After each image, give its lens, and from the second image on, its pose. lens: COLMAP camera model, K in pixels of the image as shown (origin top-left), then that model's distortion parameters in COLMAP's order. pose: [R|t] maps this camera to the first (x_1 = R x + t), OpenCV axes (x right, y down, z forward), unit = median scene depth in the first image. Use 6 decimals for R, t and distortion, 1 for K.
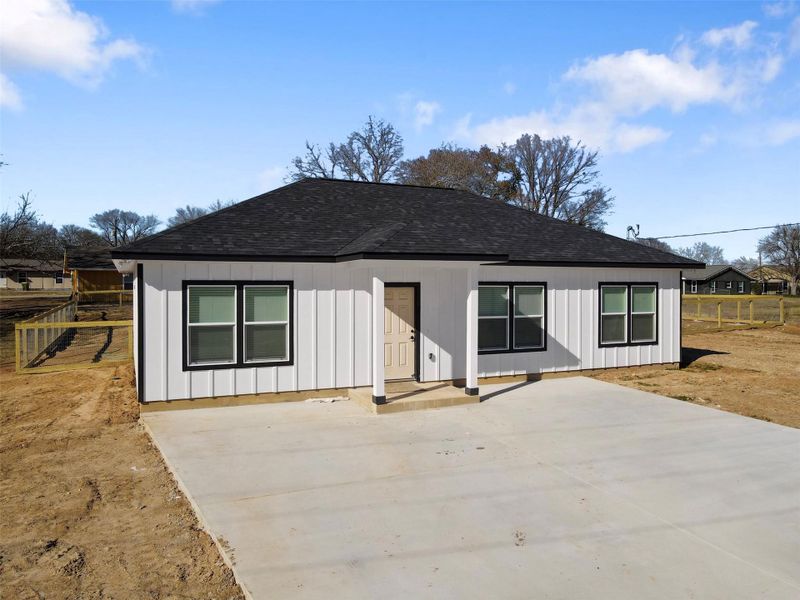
lens RADIAL K [[596.1, 0, 399.1], [0, 596.1, 277.7], [0, 0, 1]] dist [0.006350, 0.006597]
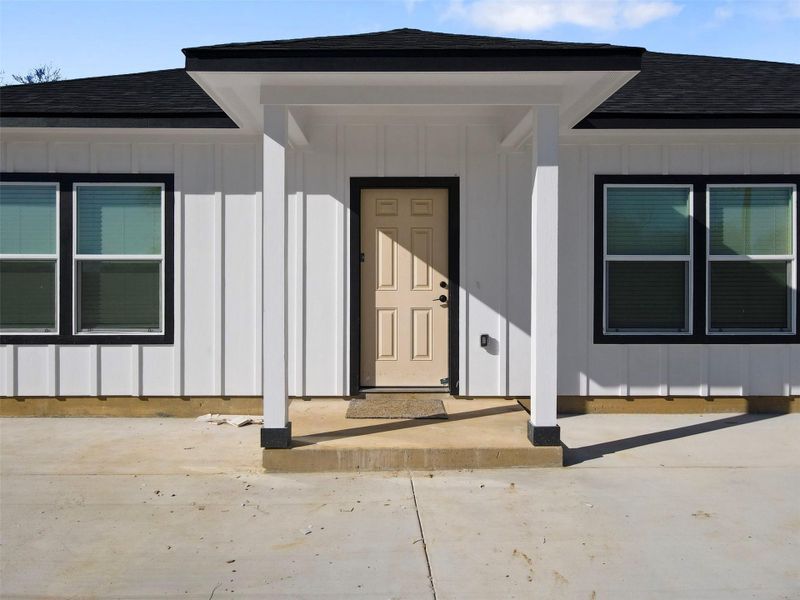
lens RADIAL K [[596.1, 0, 399.1], [0, 596.1, 277.7], [0, 0, 1]] dist [0.006350, 0.006597]
pose [[0.914906, -0.002924, -0.403657, 0.176825], [0.005796, 0.999966, 0.005892, 0.081723], [0.403626, -0.007730, 0.914891, 0.568346]]
